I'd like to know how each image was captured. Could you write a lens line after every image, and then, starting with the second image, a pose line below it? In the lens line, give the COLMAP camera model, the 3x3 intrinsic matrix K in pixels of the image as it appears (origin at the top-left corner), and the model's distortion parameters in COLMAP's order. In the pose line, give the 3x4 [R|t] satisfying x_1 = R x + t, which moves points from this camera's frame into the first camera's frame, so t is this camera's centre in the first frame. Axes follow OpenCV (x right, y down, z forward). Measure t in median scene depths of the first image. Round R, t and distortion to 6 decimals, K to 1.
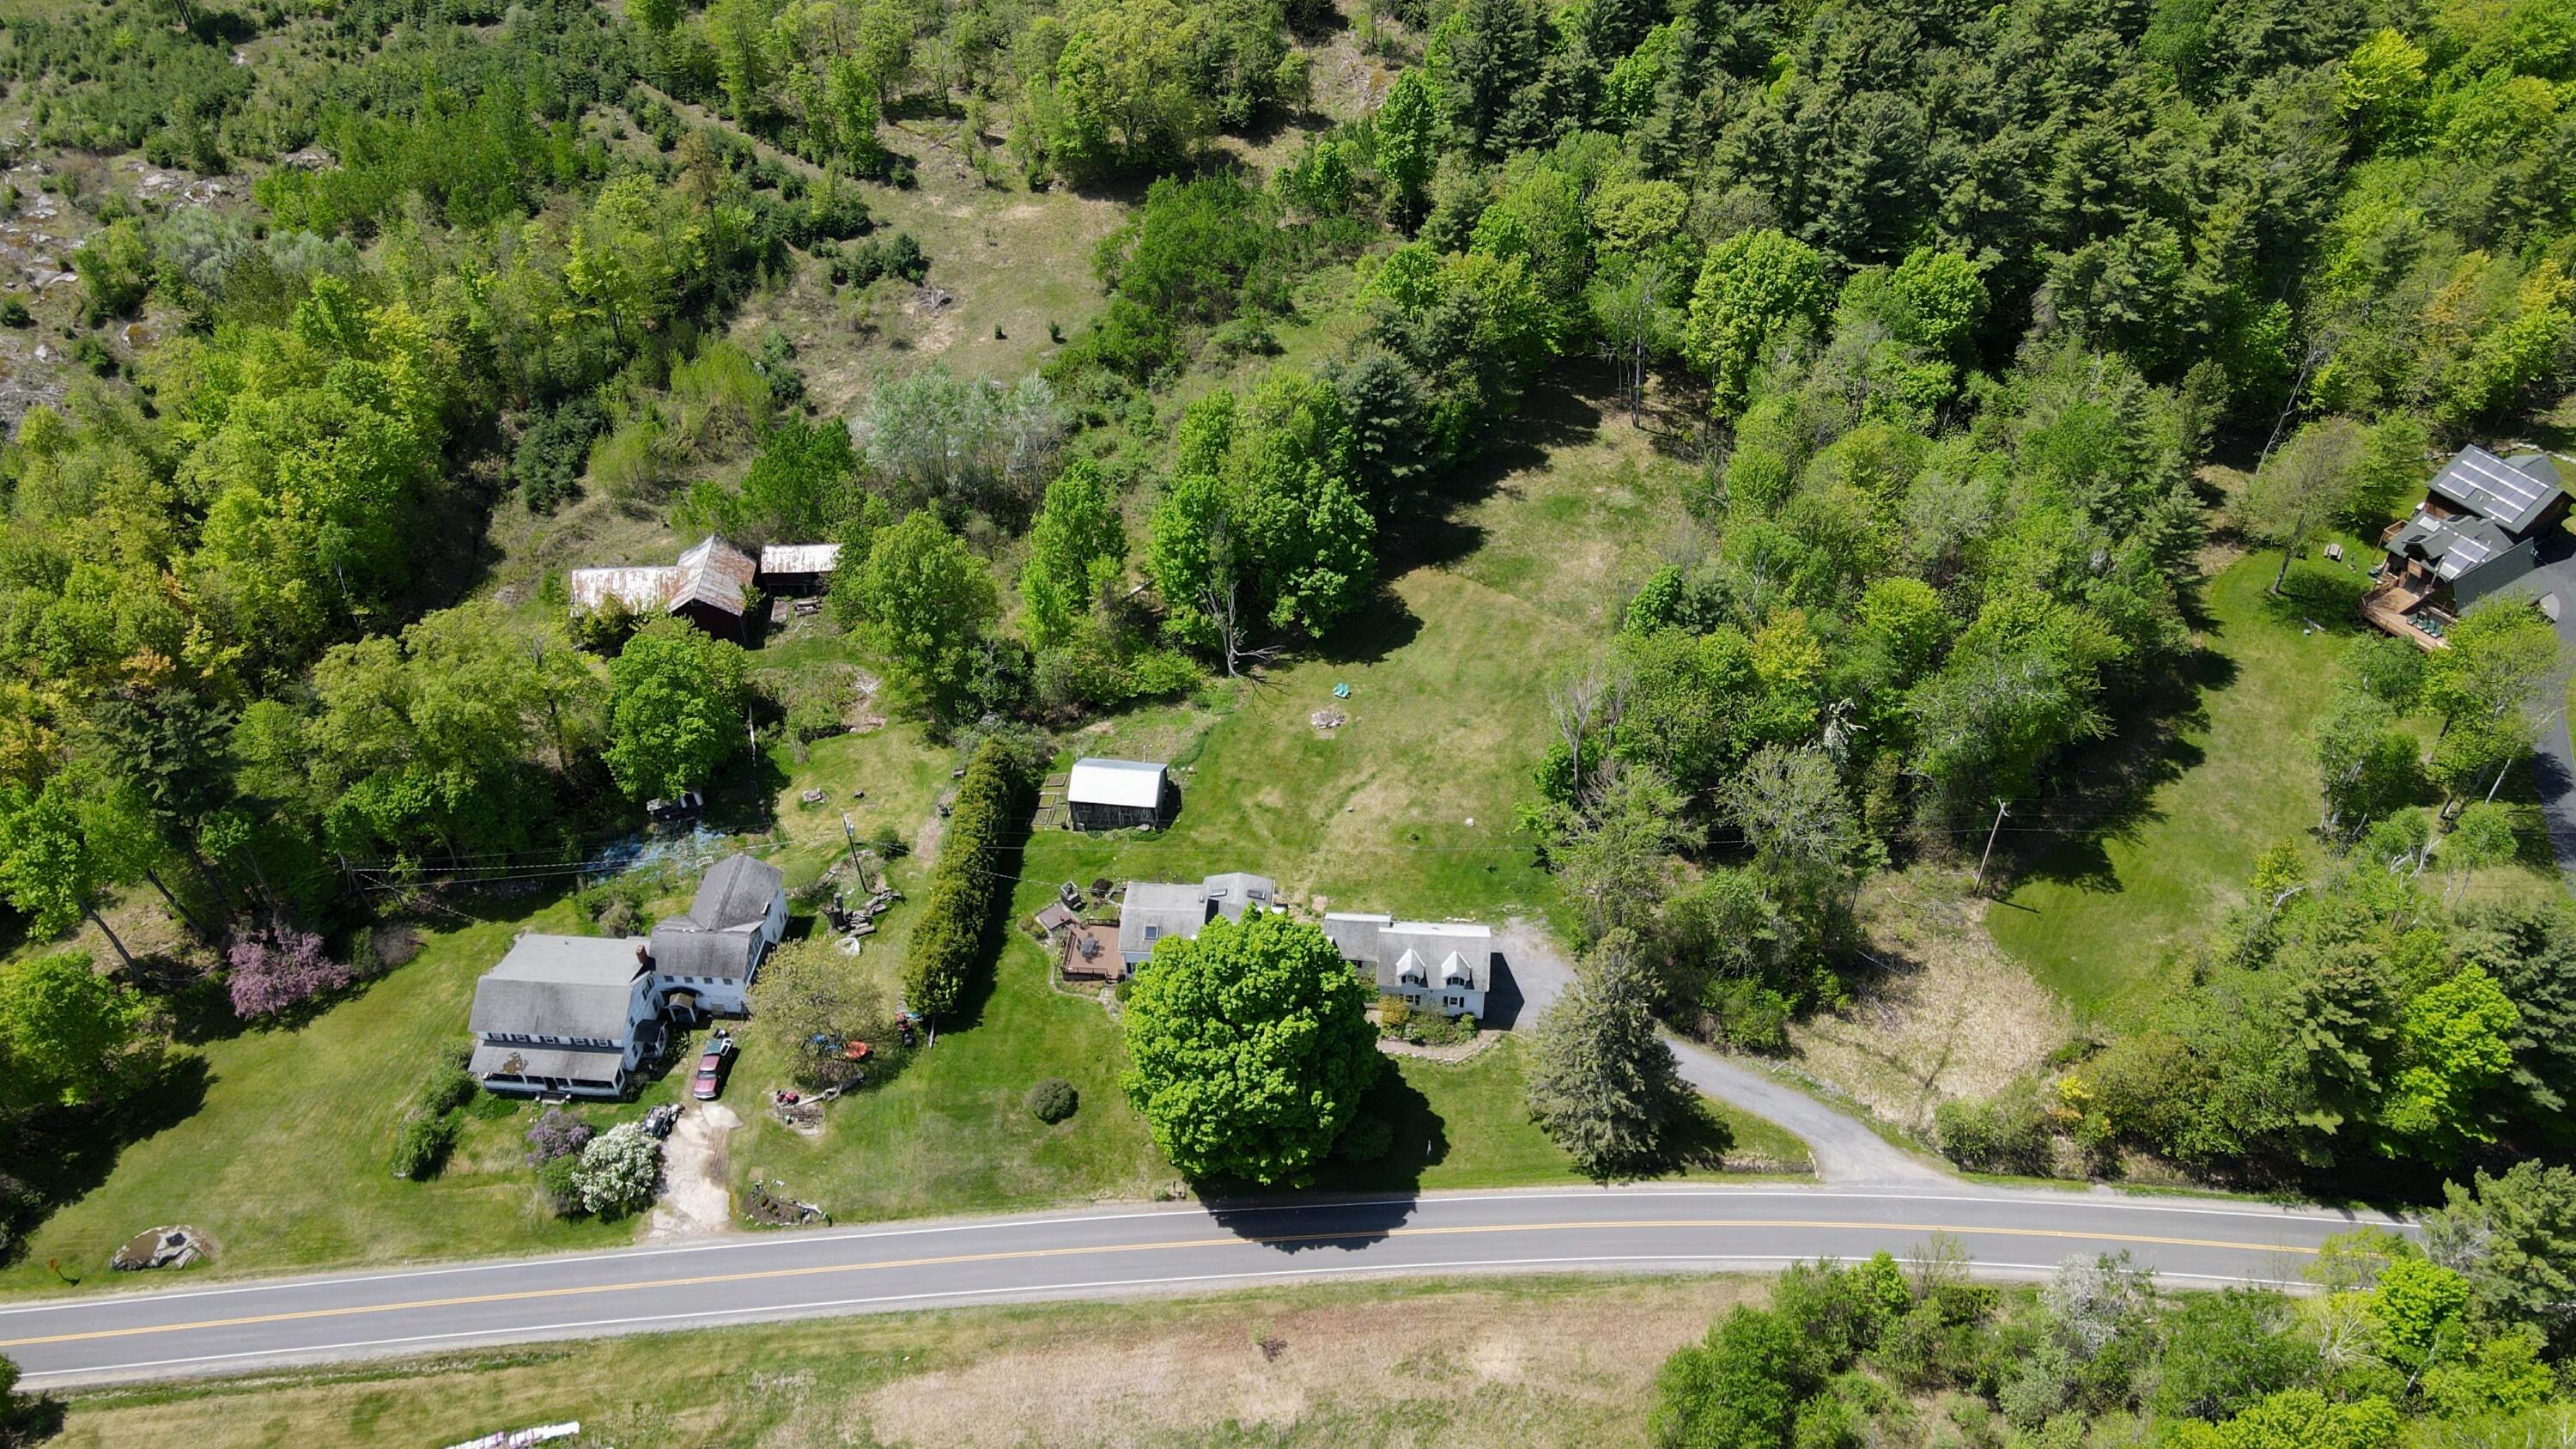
lens RADIAL K [[1911.9, 0, 1297.5], [0, 1911.9, 719.2], [0, 0, 1]] dist [-0.010131, 0.041044]
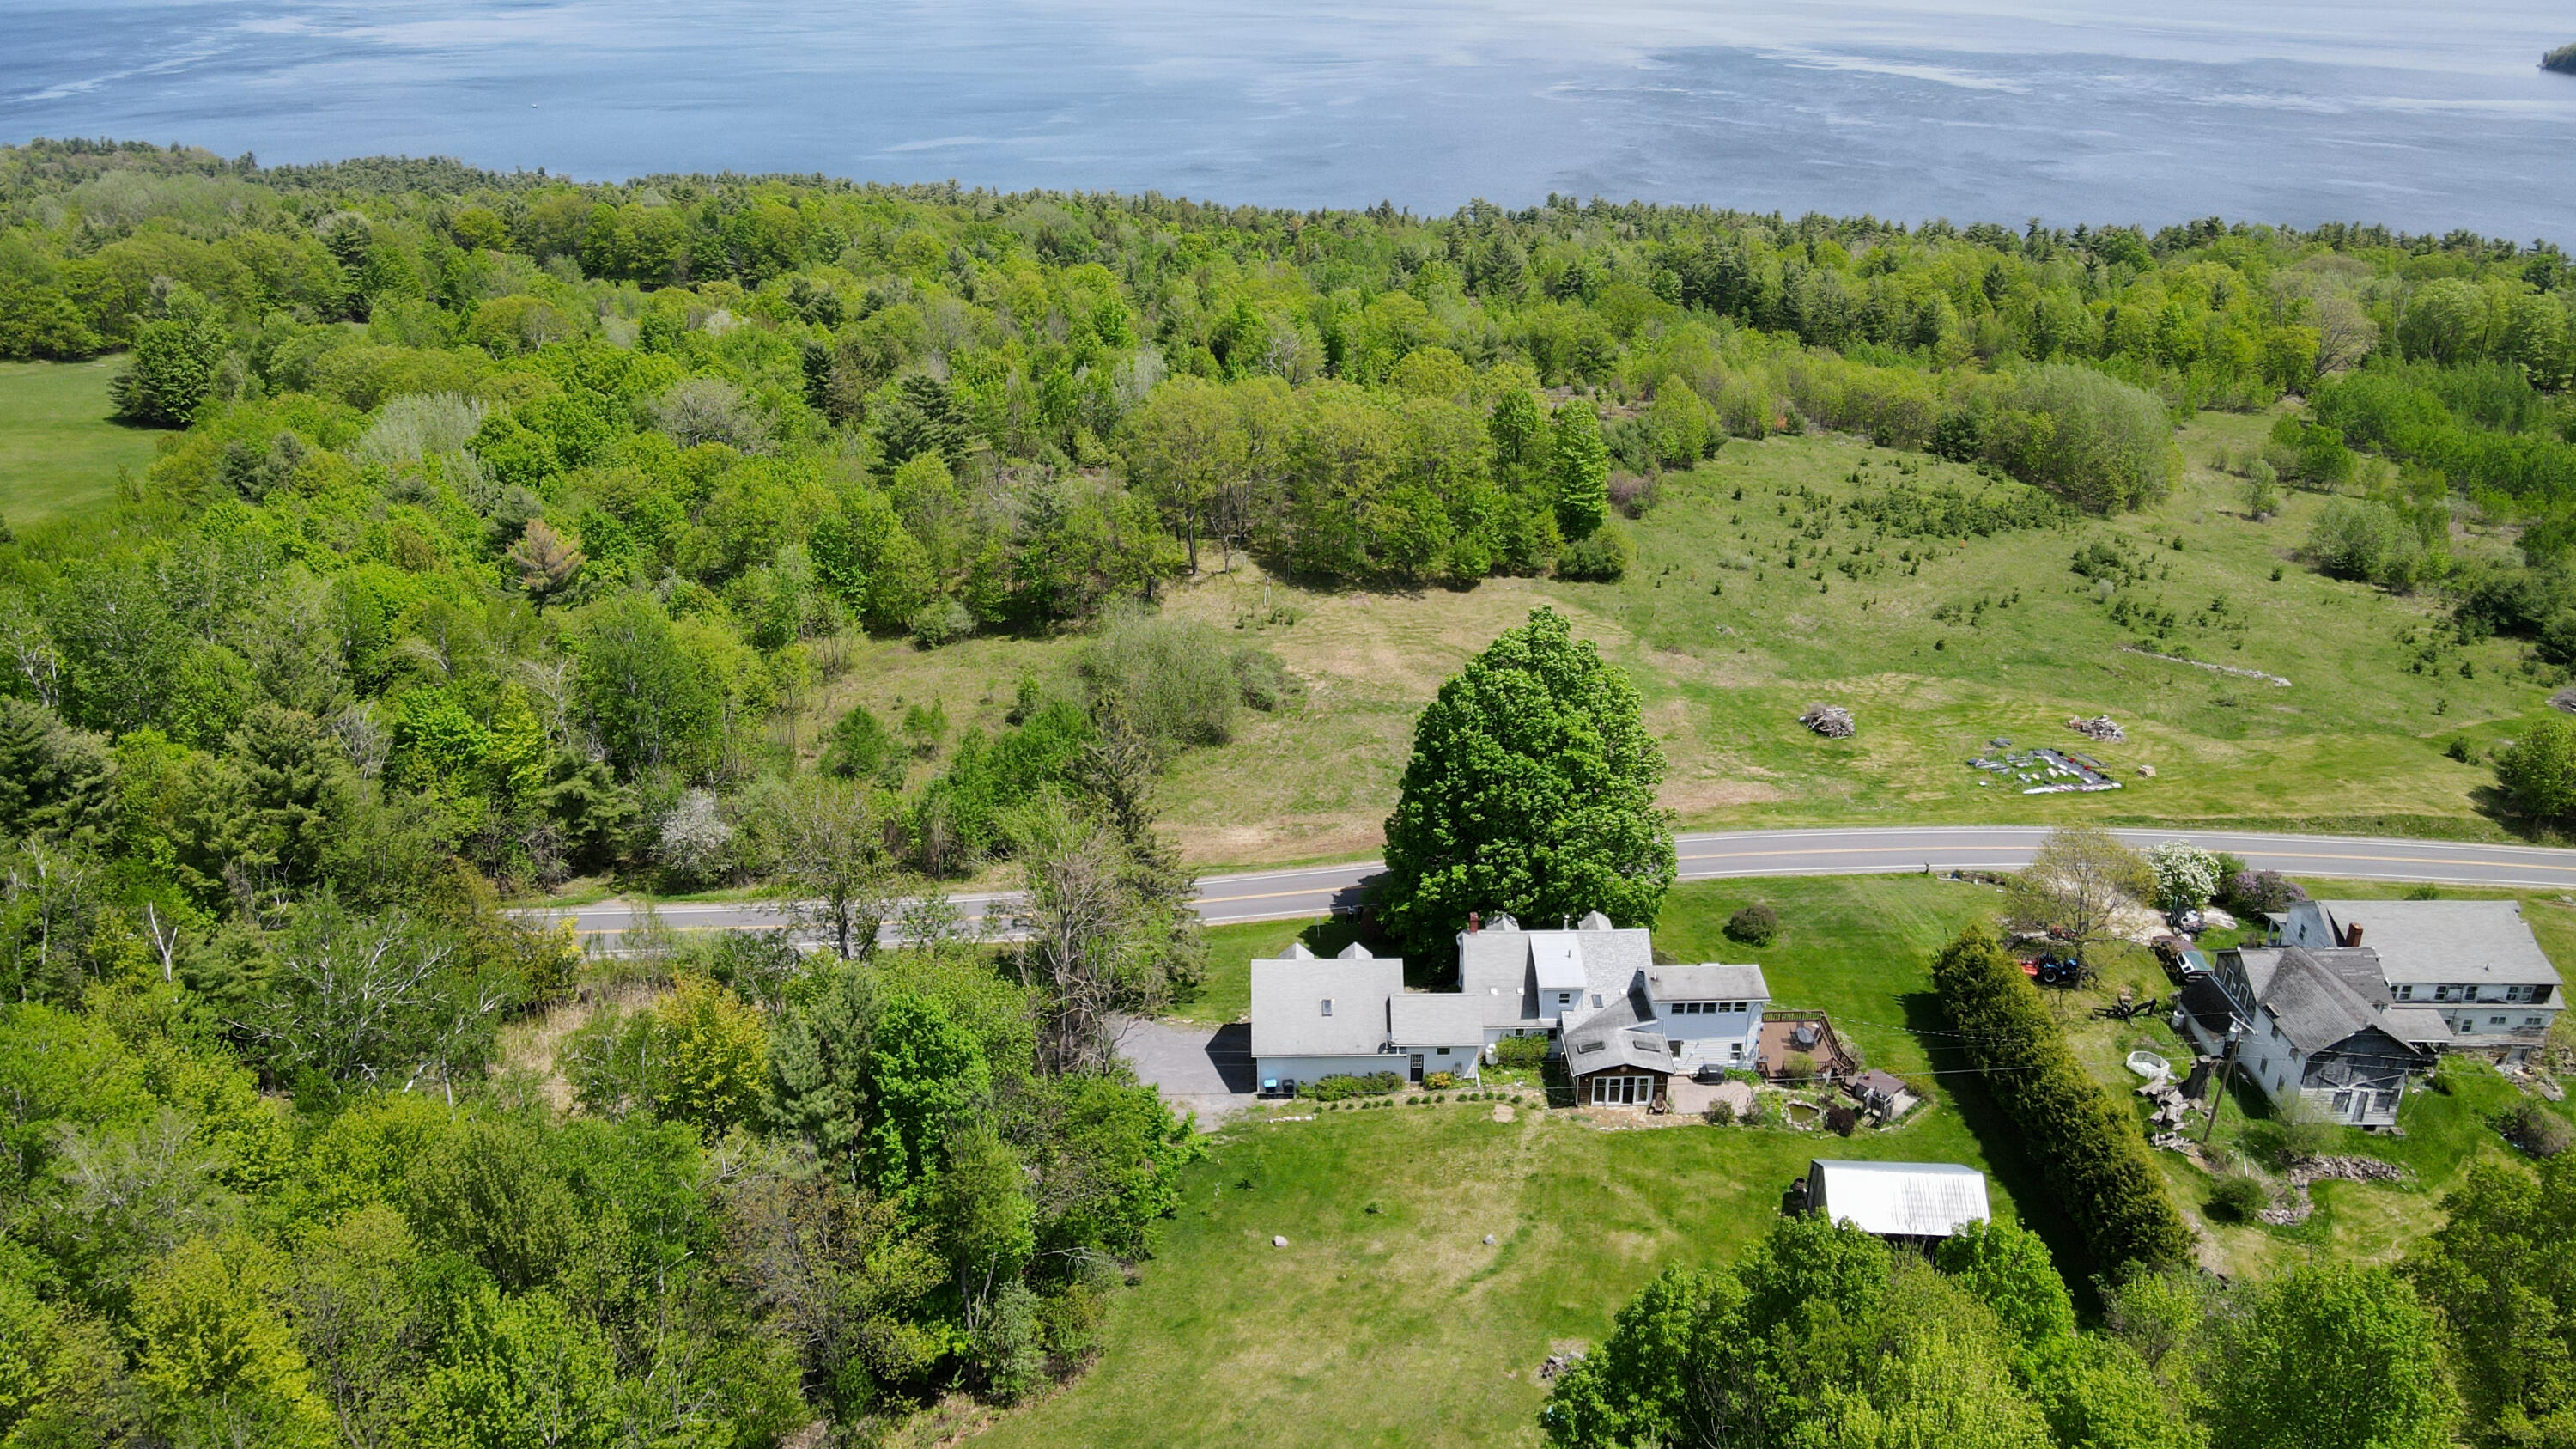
lens RADIAL K [[1907.8, 0, 1294.4], [0, 1907.8, 731.9], [0, 0, 1]] dist [-0.006776, 0.039986]
pose [[-0.996081, 0.050220, -0.072802, 0.142459], [-0.044686, 0.424583, 0.904286, -0.632611], [0.076324, 0.903995, -0.420675, 1.311510]]
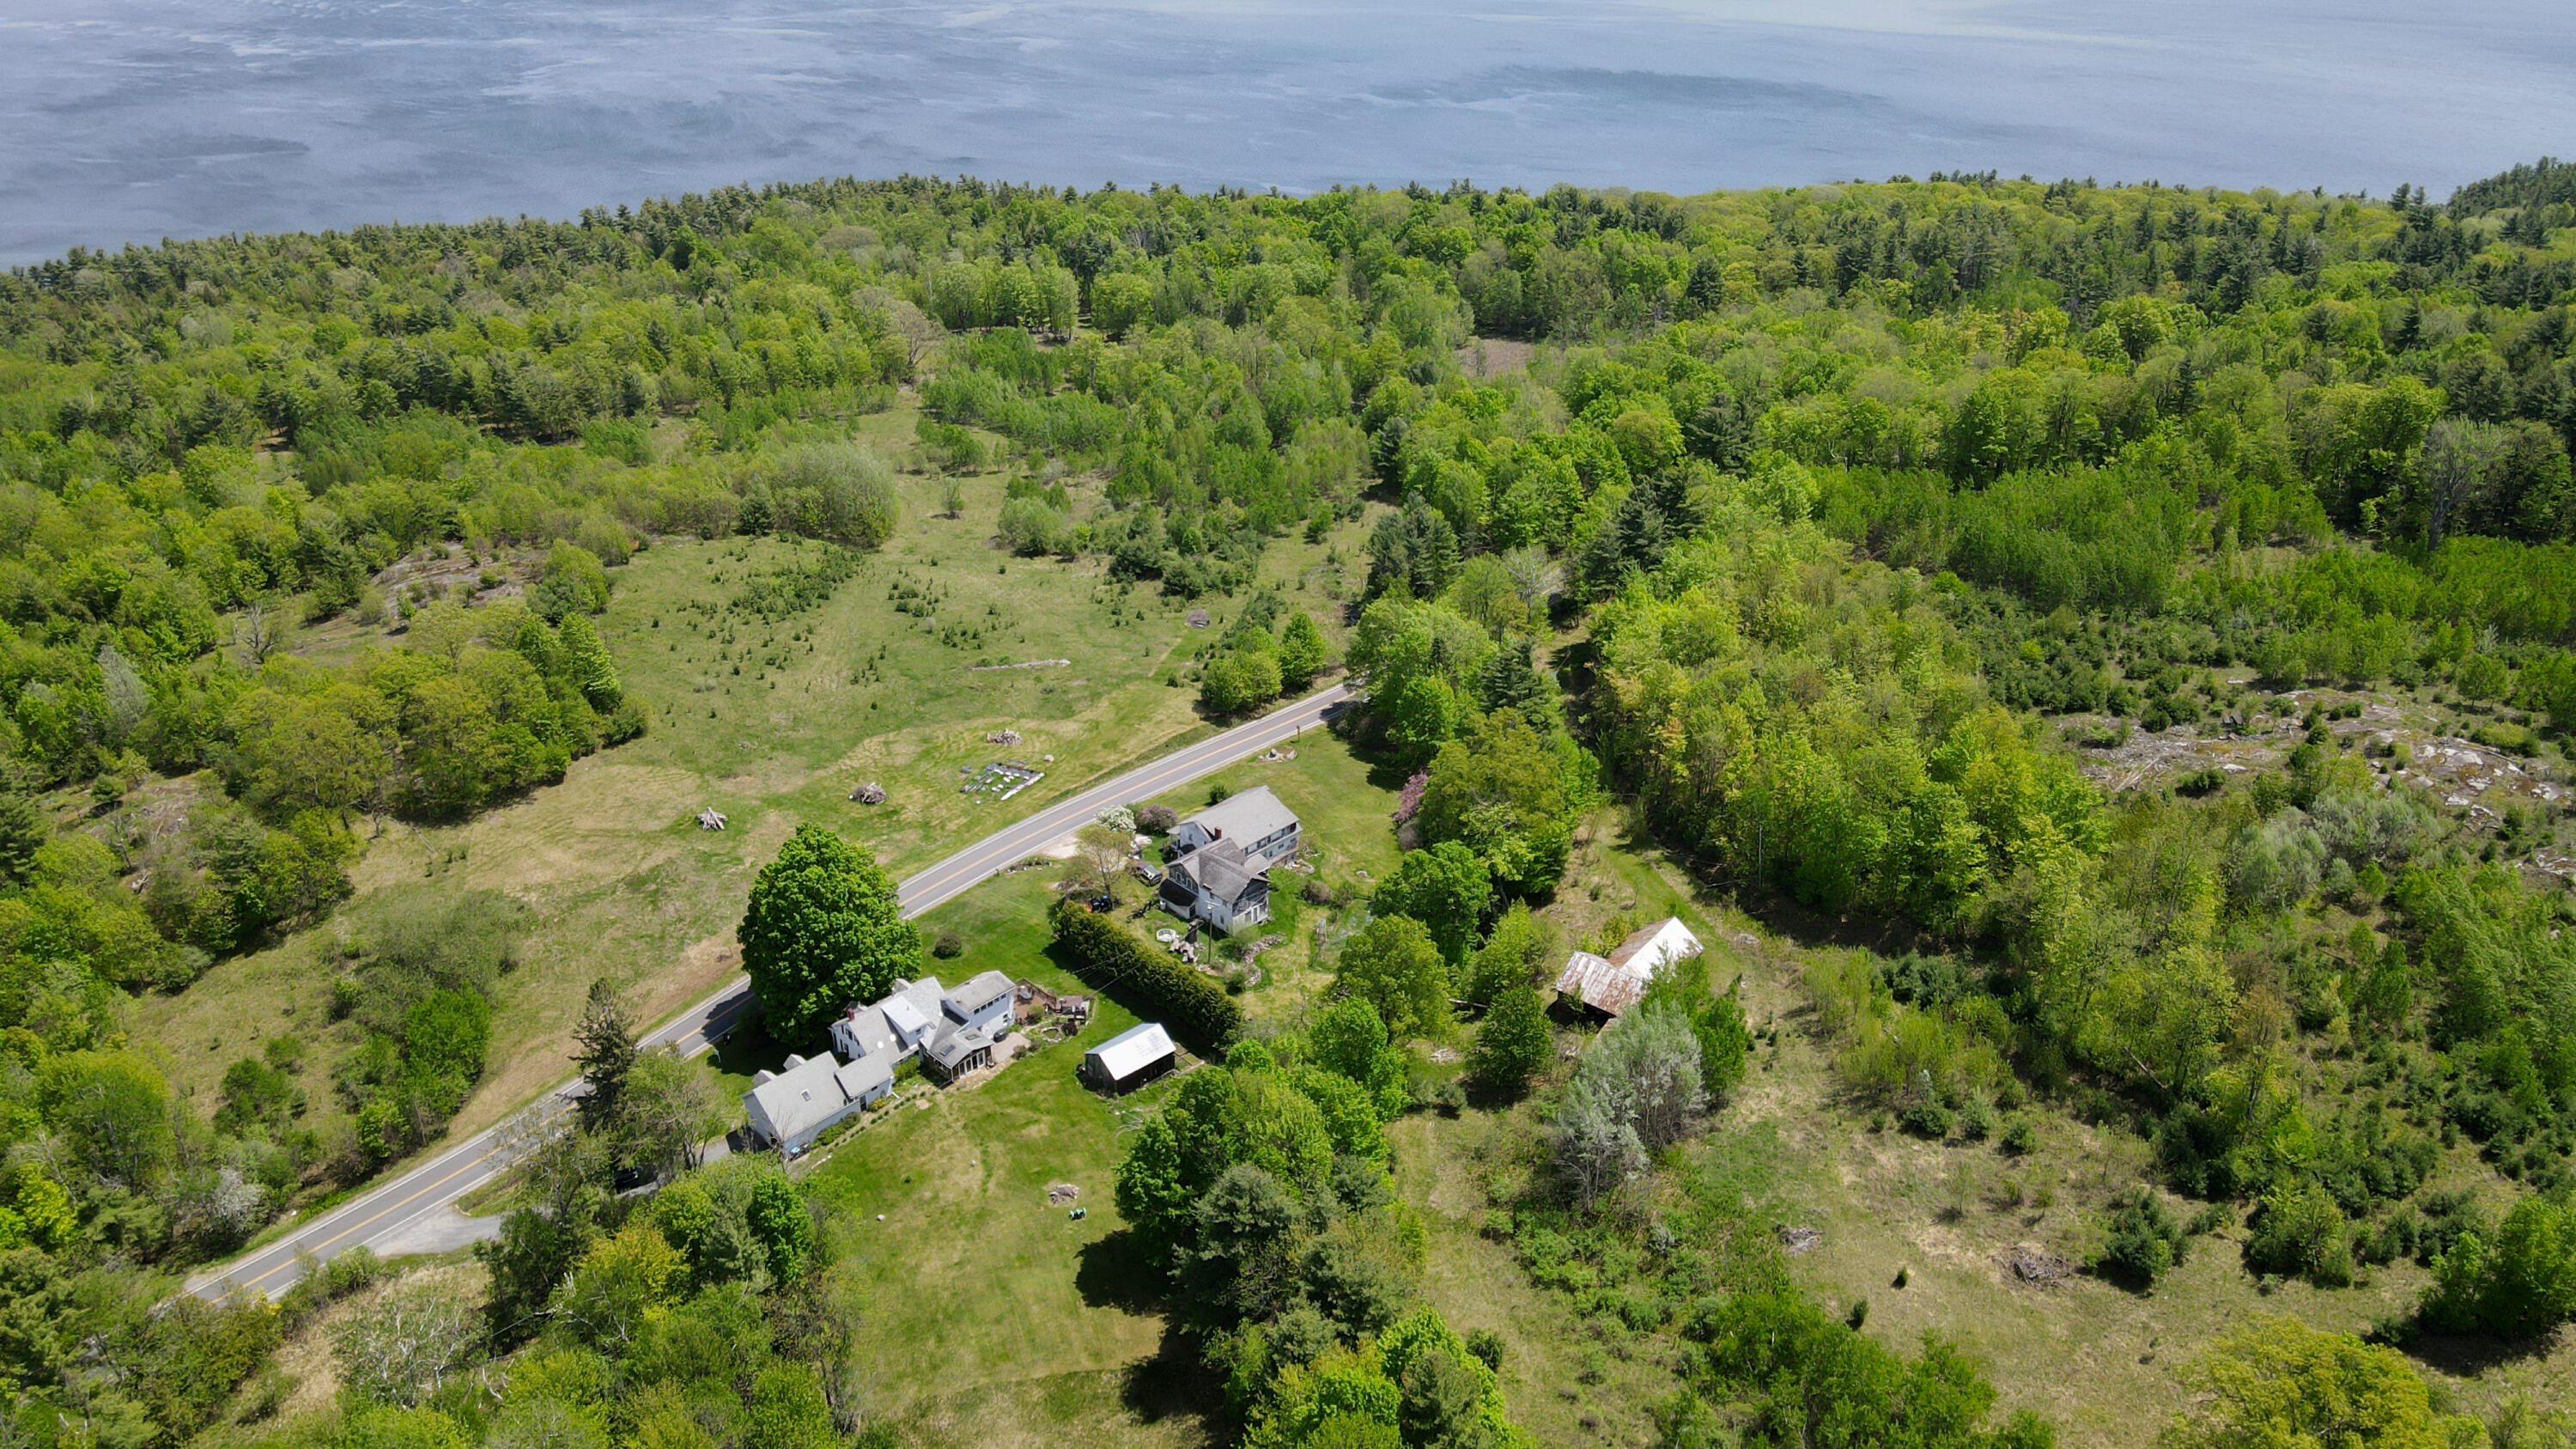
lens RADIAL K [[1915.1, 0, 1297.7], [0, 1915.1, 720.3], [0, 0, 1]] dist [-0.013293, 0.050461]
pose [[-0.644265, 0.372295, -0.668070, 0.659273], [-0.496523, 0.460795, 0.735618, -1.170115], [0.581710, 0.805645, -0.112021, 1.225870]]
